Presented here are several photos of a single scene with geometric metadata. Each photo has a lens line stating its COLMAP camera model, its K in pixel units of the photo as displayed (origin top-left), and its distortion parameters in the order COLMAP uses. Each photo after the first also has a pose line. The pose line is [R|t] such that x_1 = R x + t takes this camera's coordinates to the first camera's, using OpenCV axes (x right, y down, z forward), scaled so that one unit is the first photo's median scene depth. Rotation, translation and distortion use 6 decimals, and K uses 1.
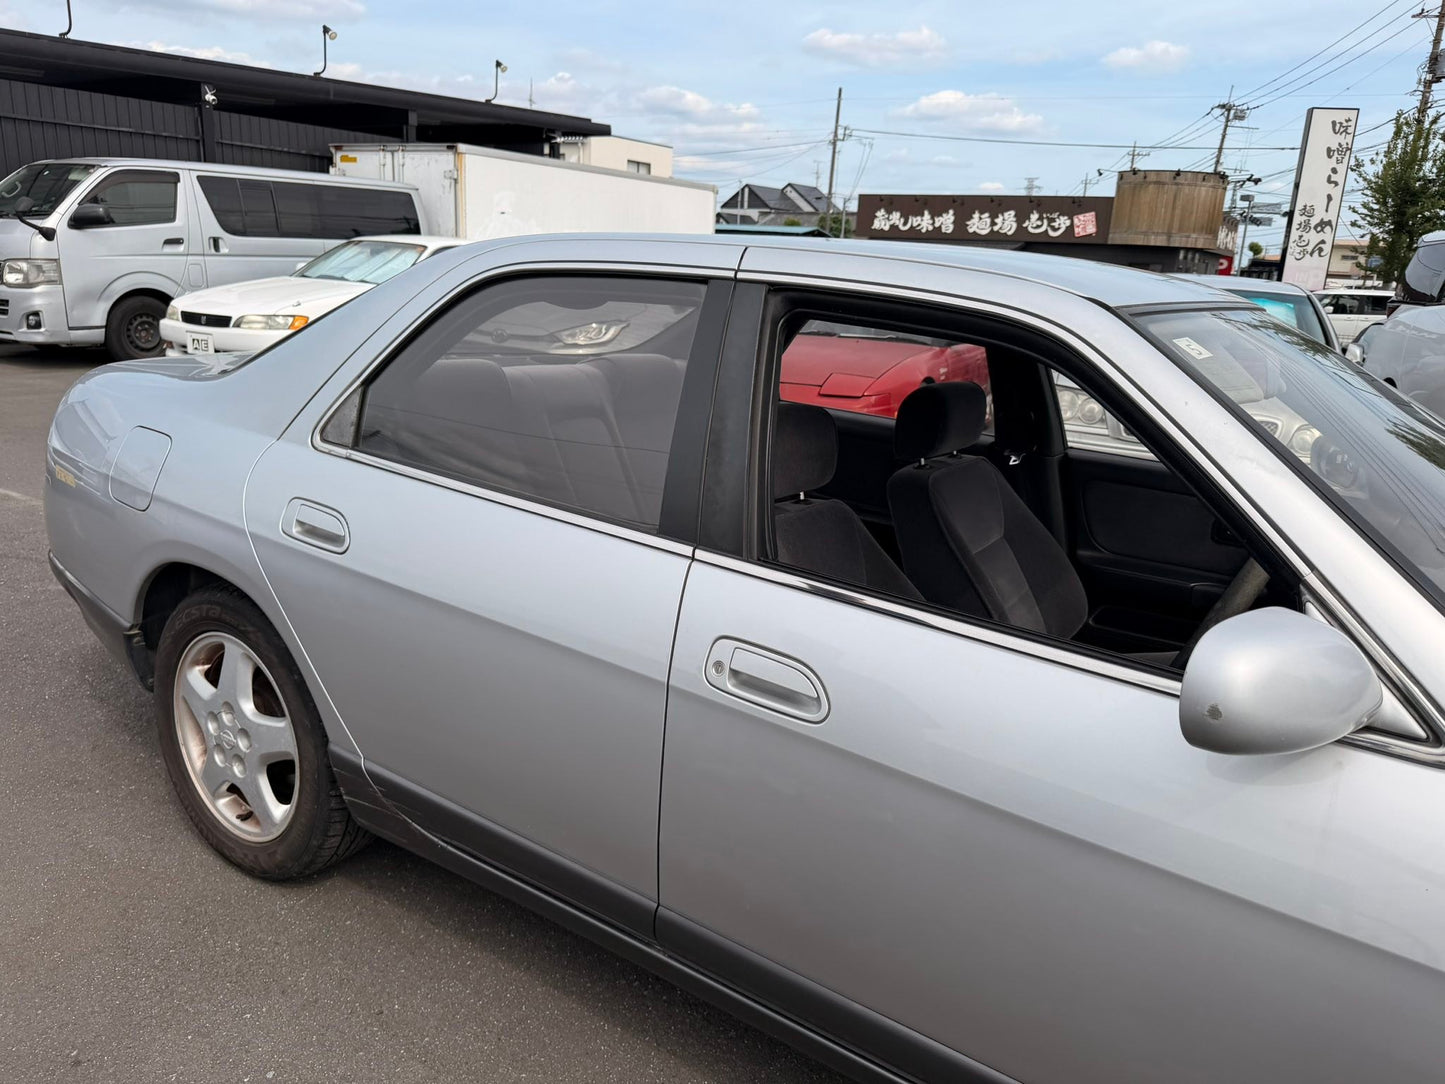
lens RADIAL K [[1039.5, 0, 721.7], [0, 1039.5, 547.1], [0, 0, 1]] dist [-0.001391, -0.009395]
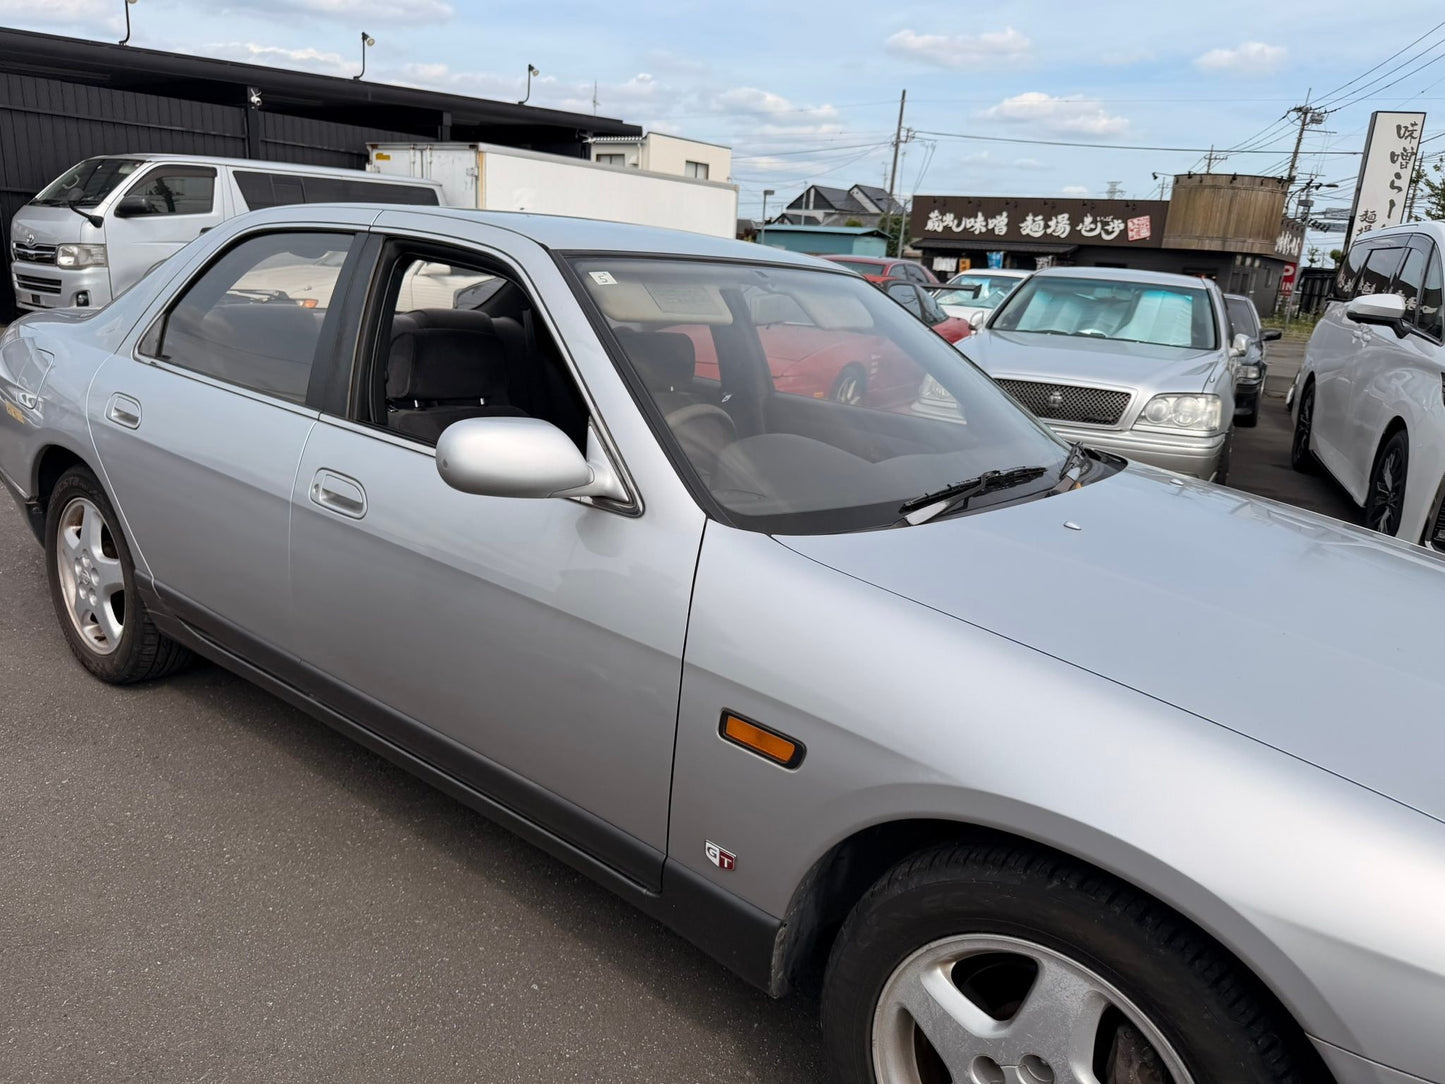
lens RADIAL K [[1039.5, 0, 721.7], [0, 1039.5, 547.1], [0, 0, 1]] dist [-0.001391, -0.009395]
pose [[0.997460, 0.030224, -0.064503, 0.056485], [-0.030283, 0.999541, 0.000063, 0.015275], [0.064475, 0.001890, 0.997918, -0.038965]]
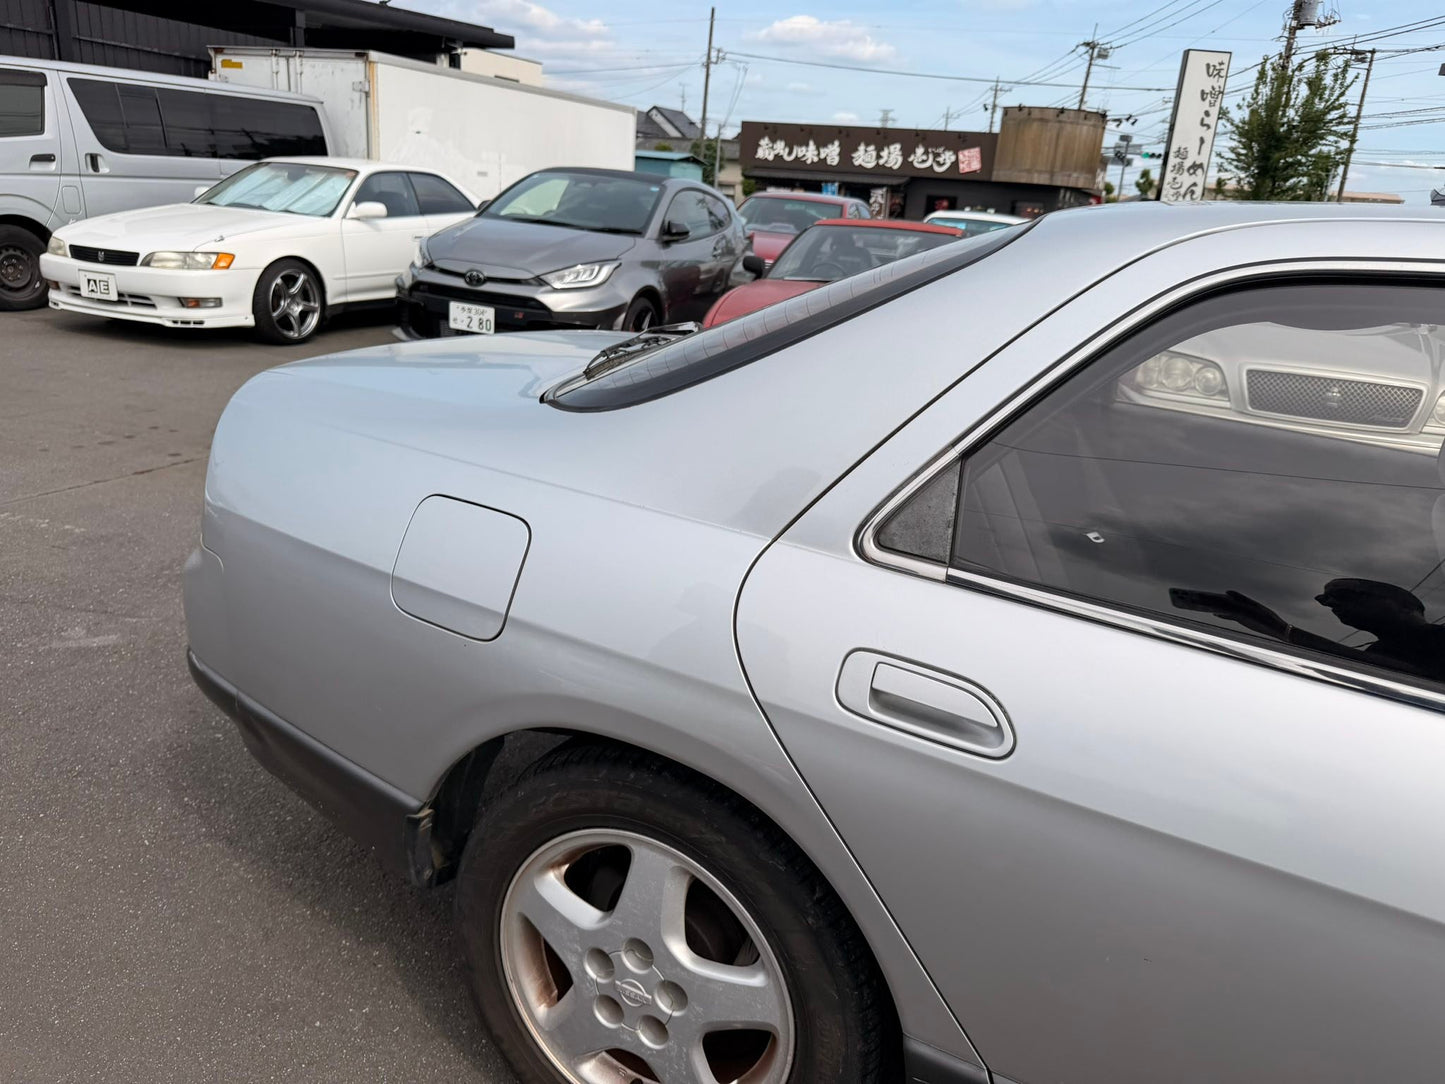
lens RADIAL K [[1049.2, 0, 724.2], [0, 1049.2, 548.3], [0, 0, 1]] dist [-0.010387, -0.002242]
pose [[0.990405, -0.022531, 0.136346, -0.063576], [0.014000, 0.997902, 0.063209, -0.016184], [-0.137484, -0.060693, 0.988643, 0.047158]]
